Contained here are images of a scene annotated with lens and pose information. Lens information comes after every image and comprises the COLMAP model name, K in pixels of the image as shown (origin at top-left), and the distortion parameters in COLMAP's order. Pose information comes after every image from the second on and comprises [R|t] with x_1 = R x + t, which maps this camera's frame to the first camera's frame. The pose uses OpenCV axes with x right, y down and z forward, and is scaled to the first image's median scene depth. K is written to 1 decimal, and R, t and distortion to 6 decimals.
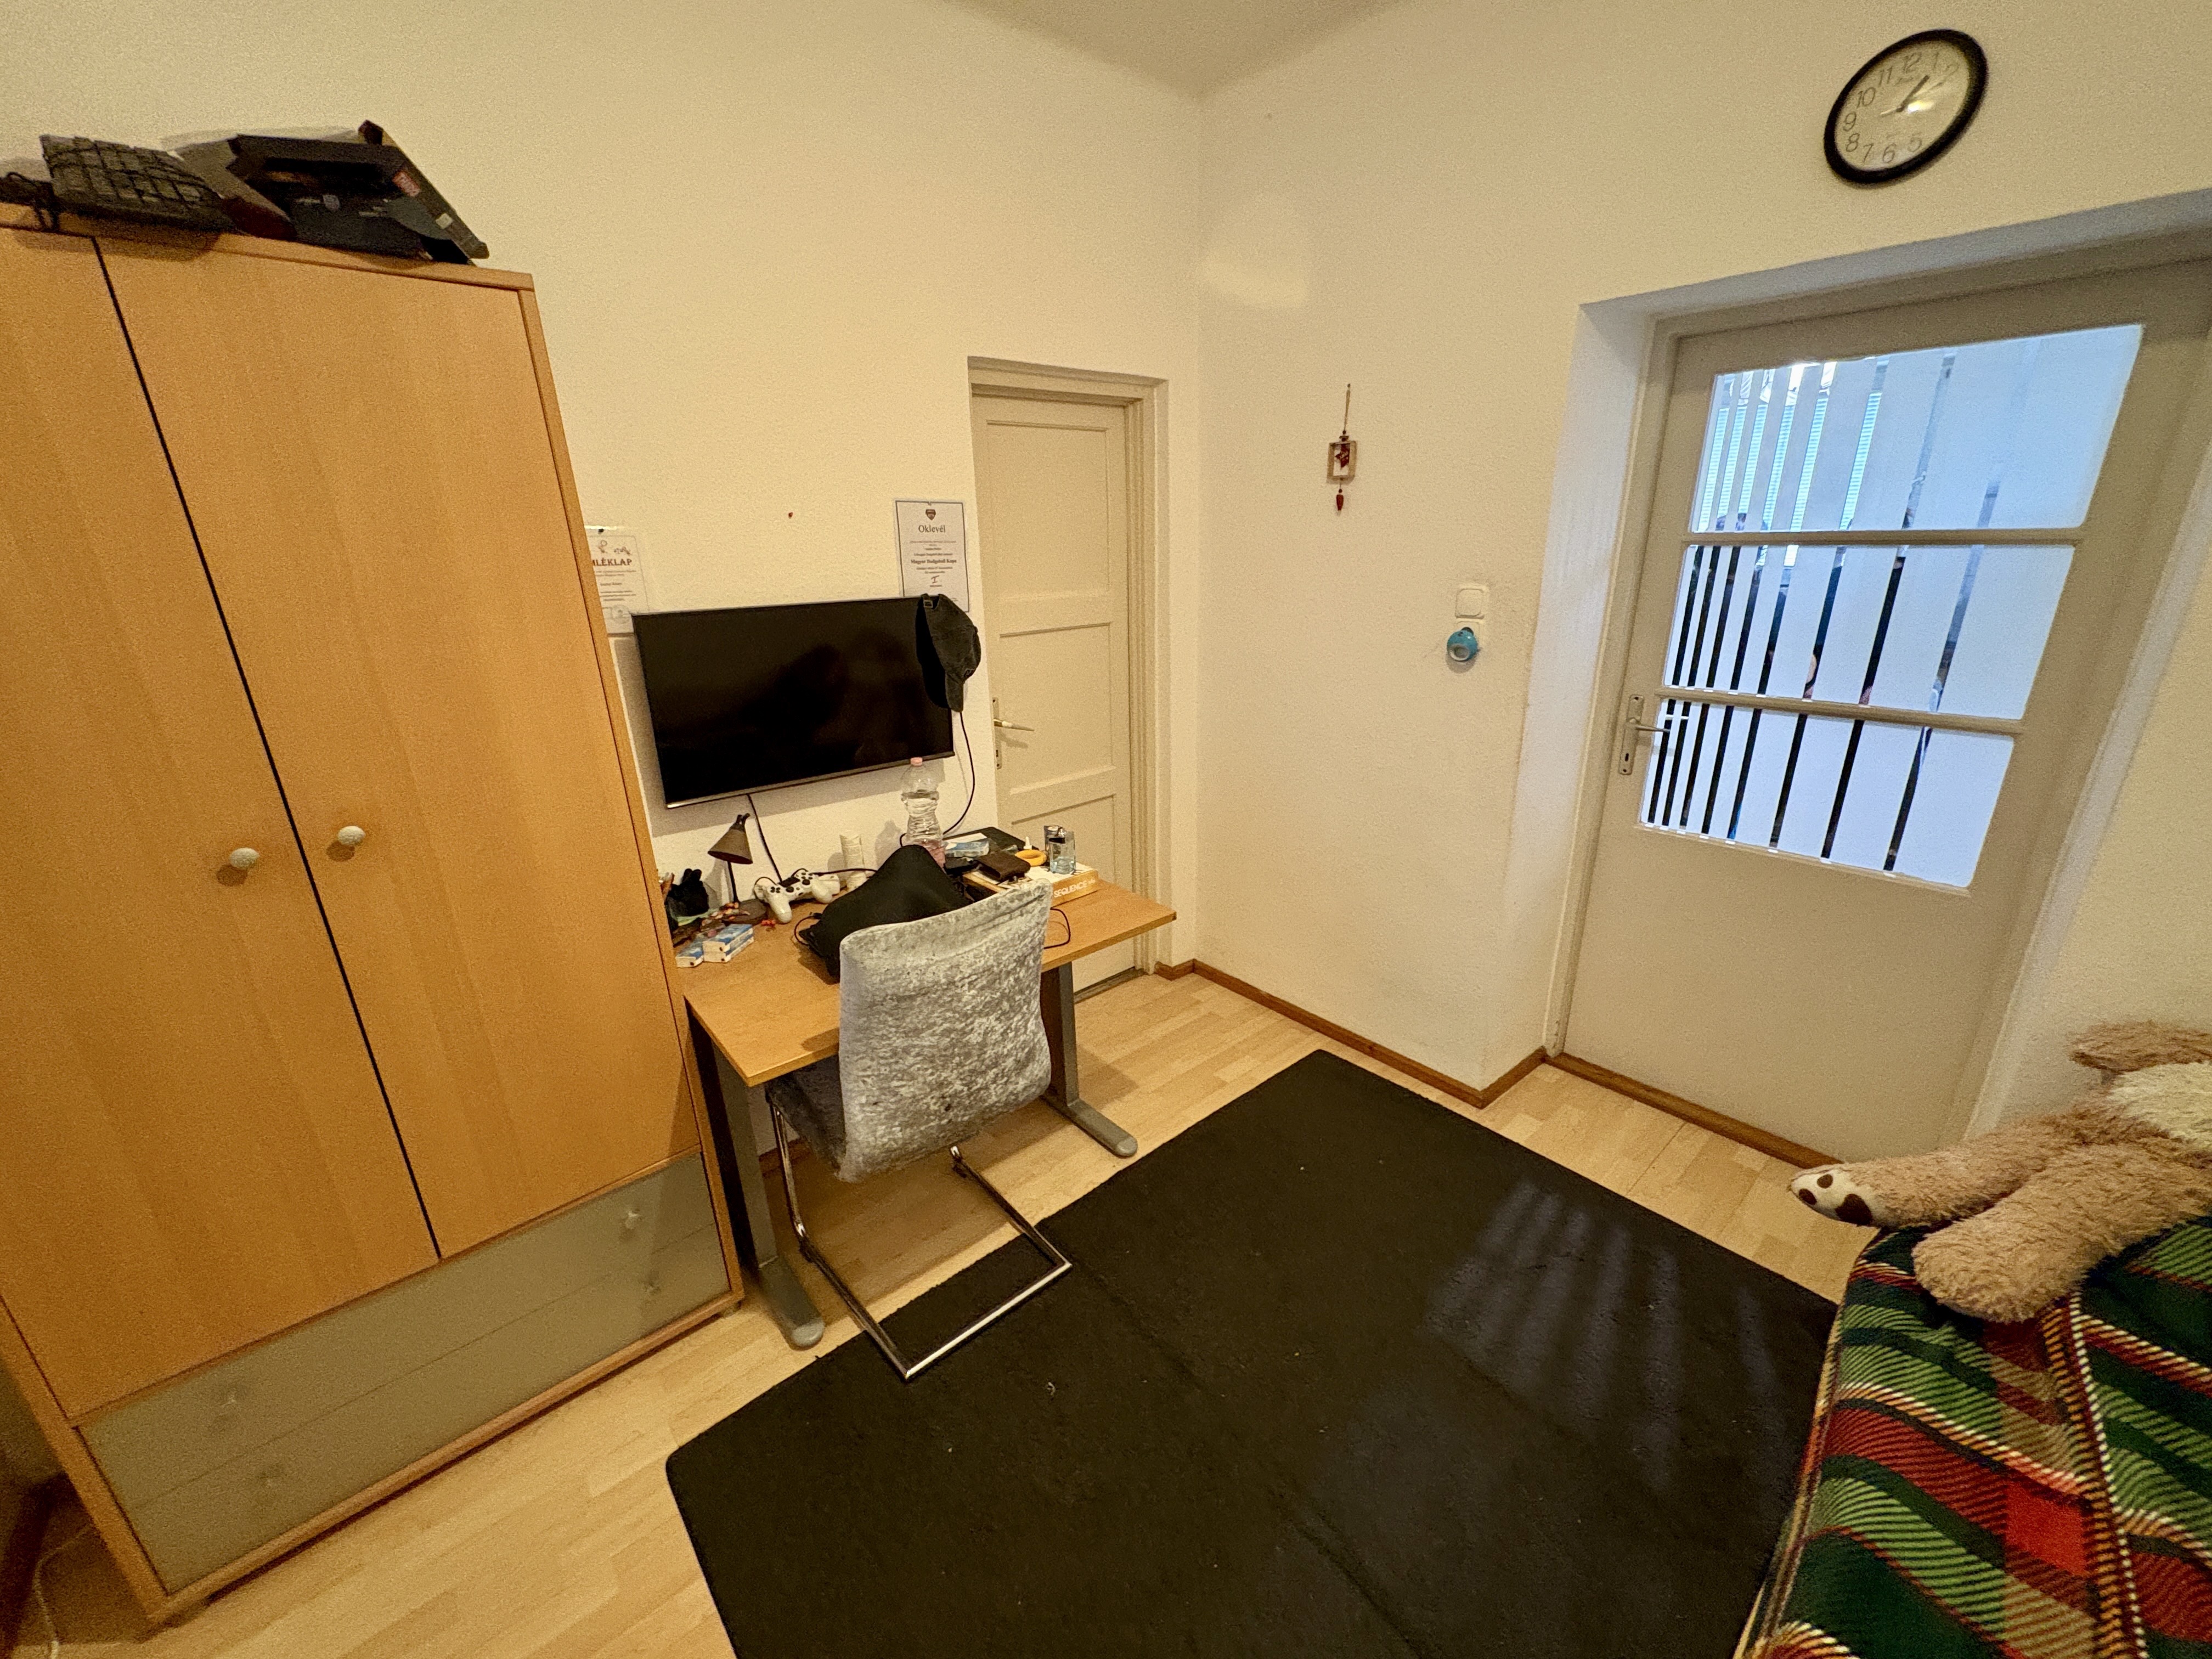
lens RADIAL K [[880.2, 0, 1110.4], [0, 880.2, 827.2], [0, 0, 1]] dist [-0.002748, 0.000861]
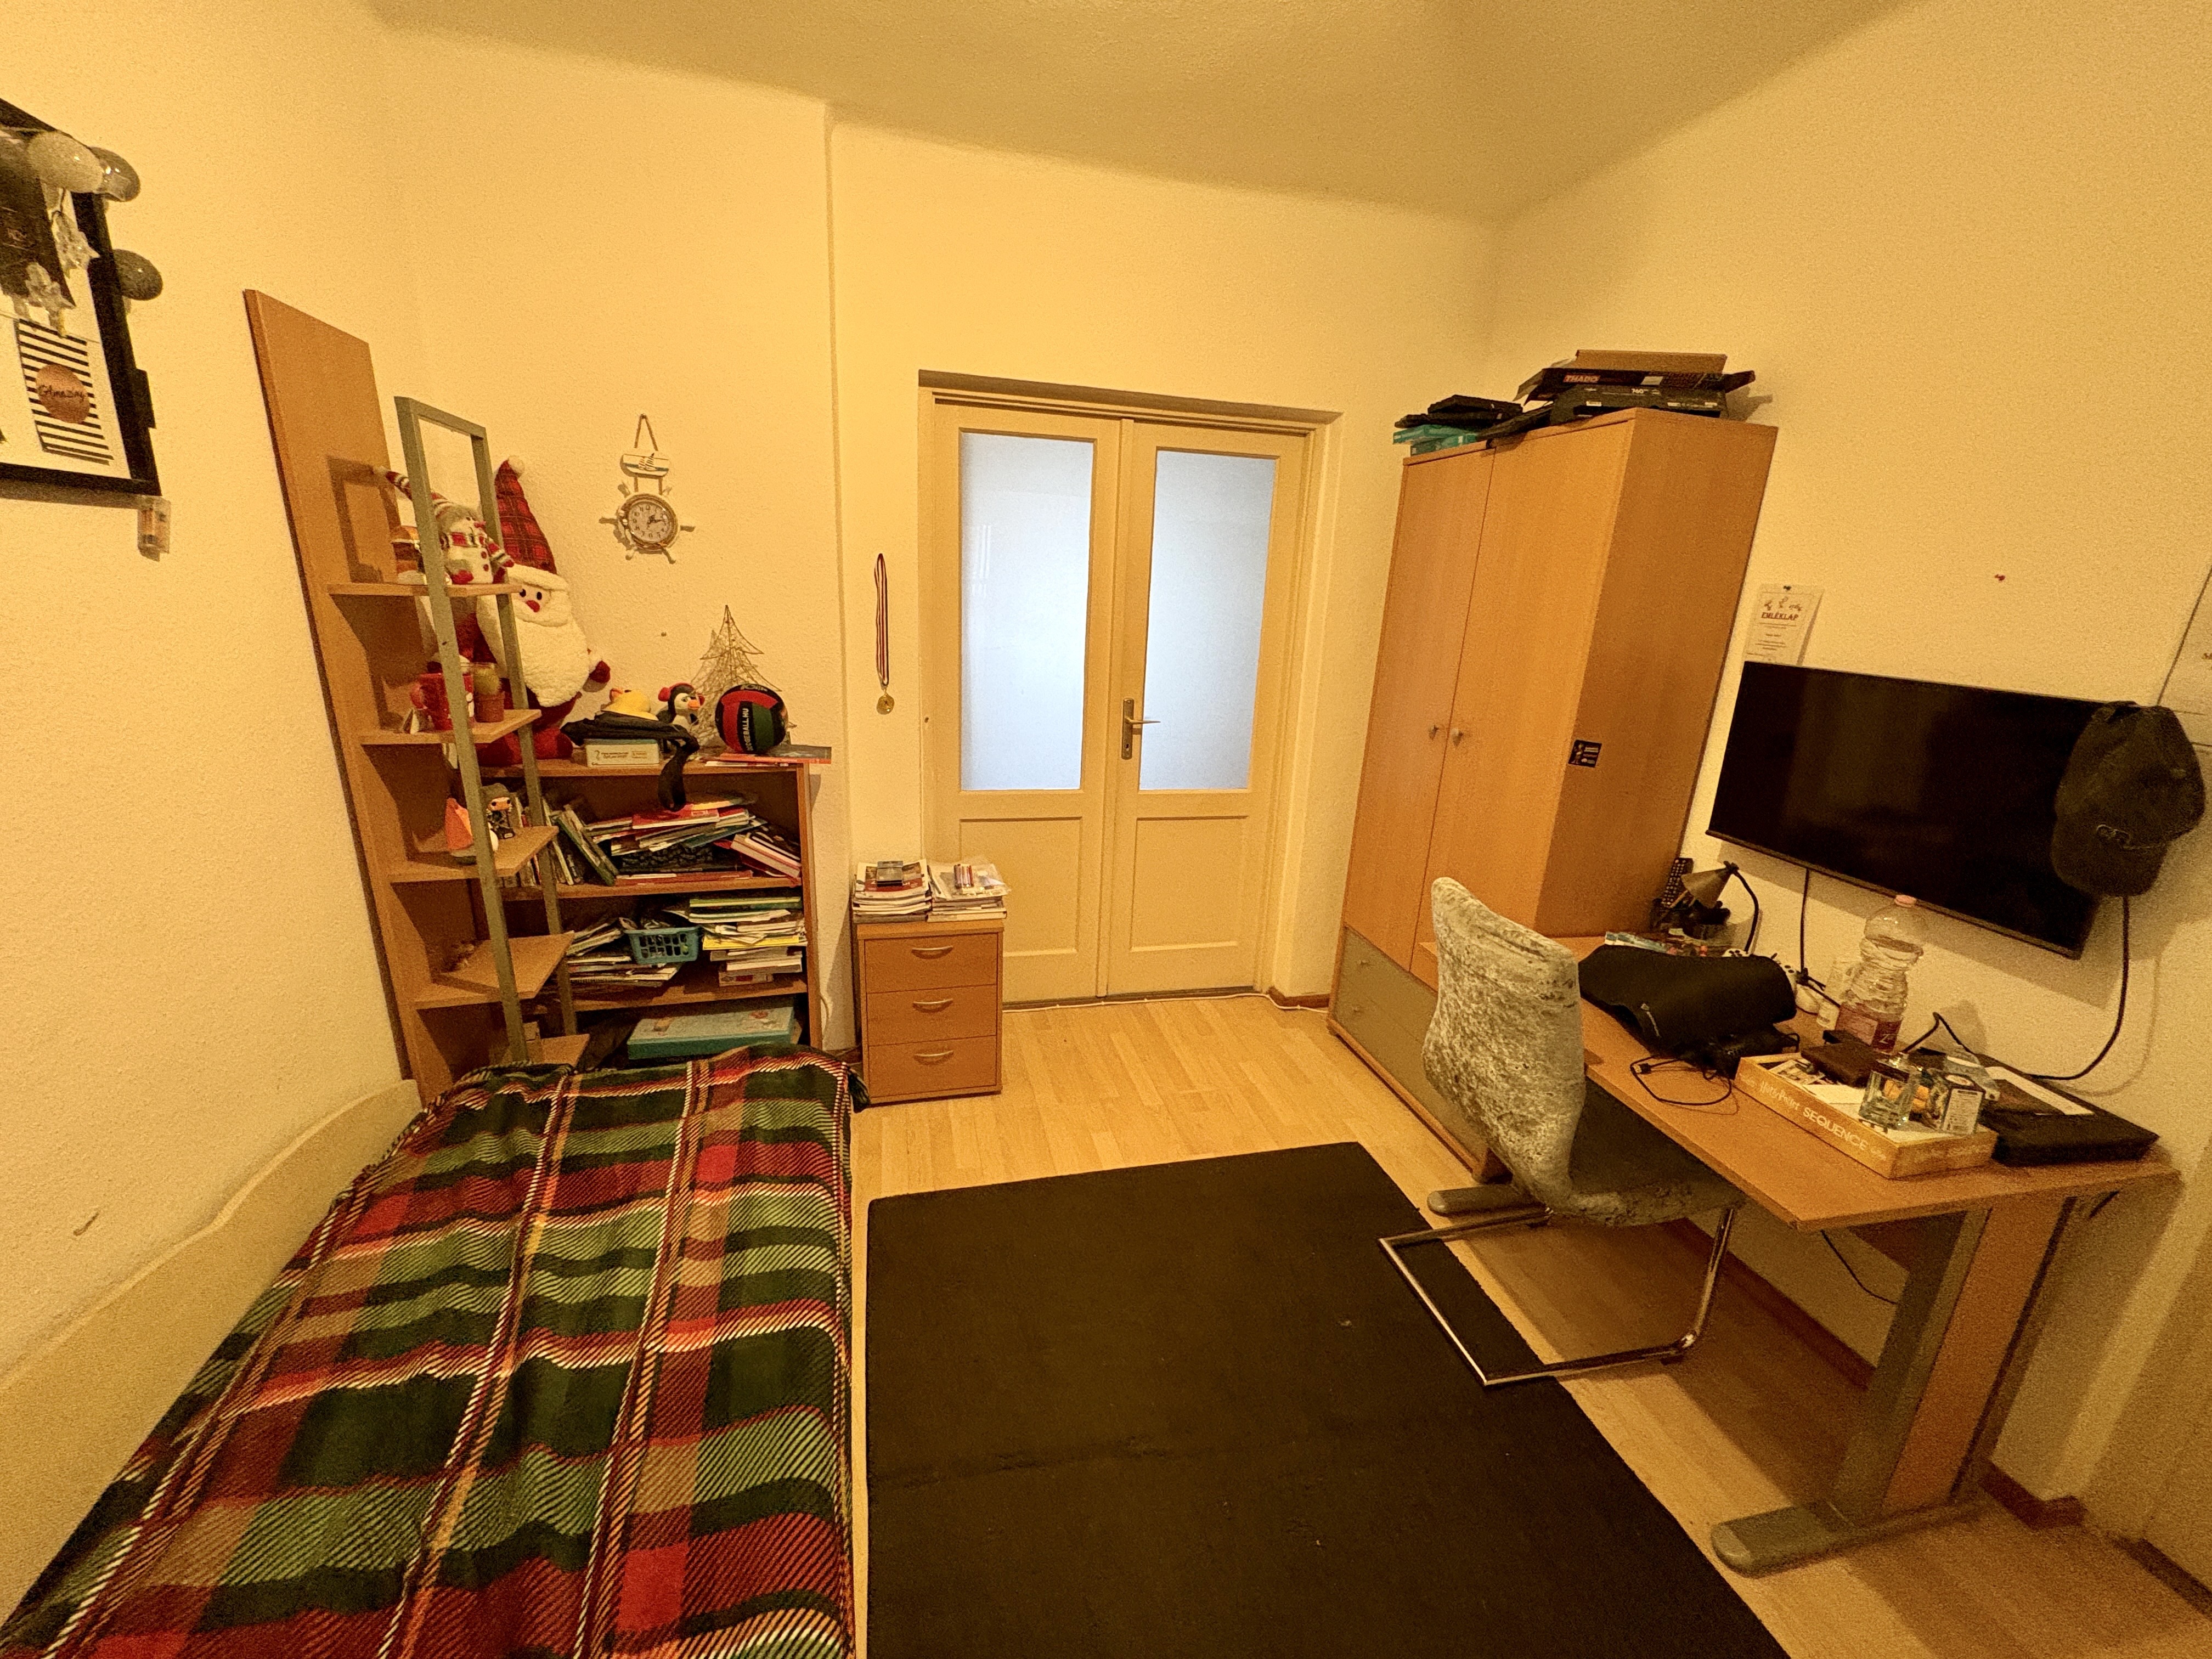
lens RADIAL K [[880.2, 0, 1110.4], [0, 880.2, 827.2], [0, 0, 1]] dist [-0.002748, 0.000861]
pose [[-0.453912, 0.242981, -0.857277, 0.803284], [-0.319419, 0.853788, 0.411118, -0.249198], [0.831827, 0.460442, -0.309932, 0.731332]]
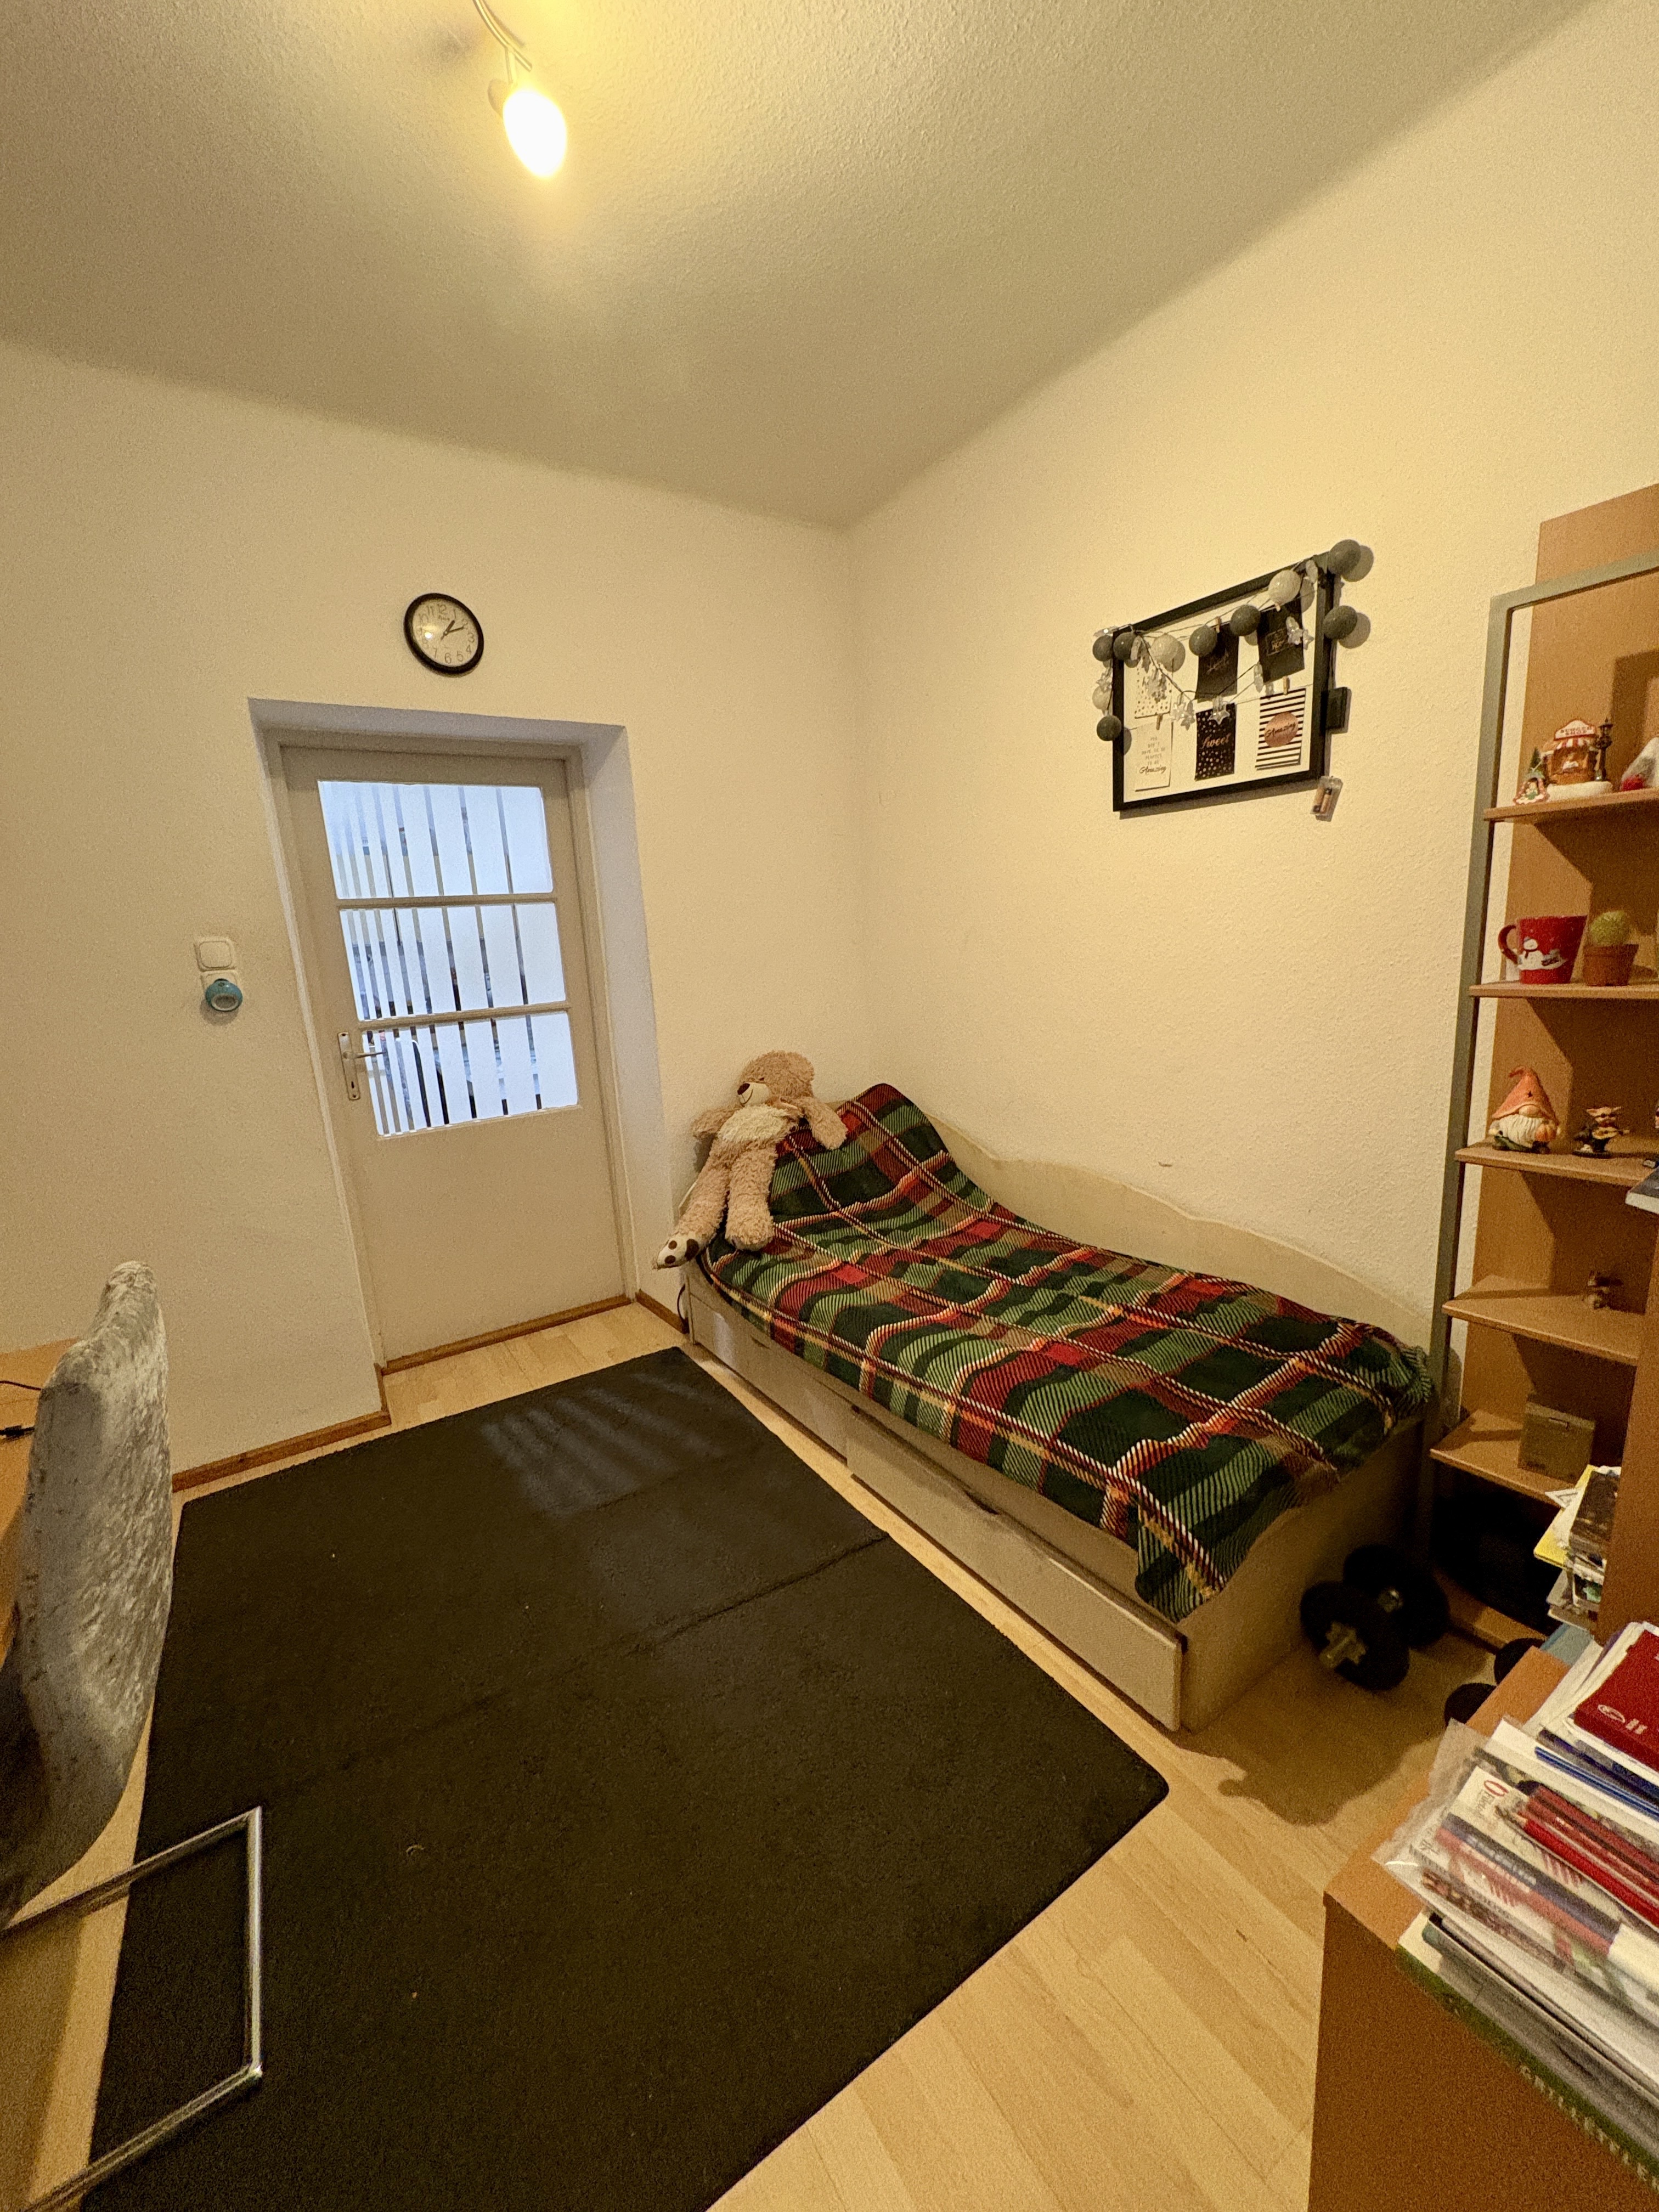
lens RADIAL K [[880.2, 0, 830.3], [0, 880.2, 1106.0], [0, 0, 1]] dist [-0.002748, 0.000861]
pose [[0.147286, -0.183225, 0.971975, -0.595702], [0.372726, 0.920530, 0.117047, 0.059504], [-0.916178, 0.345041, 0.203873, 0.236071]]
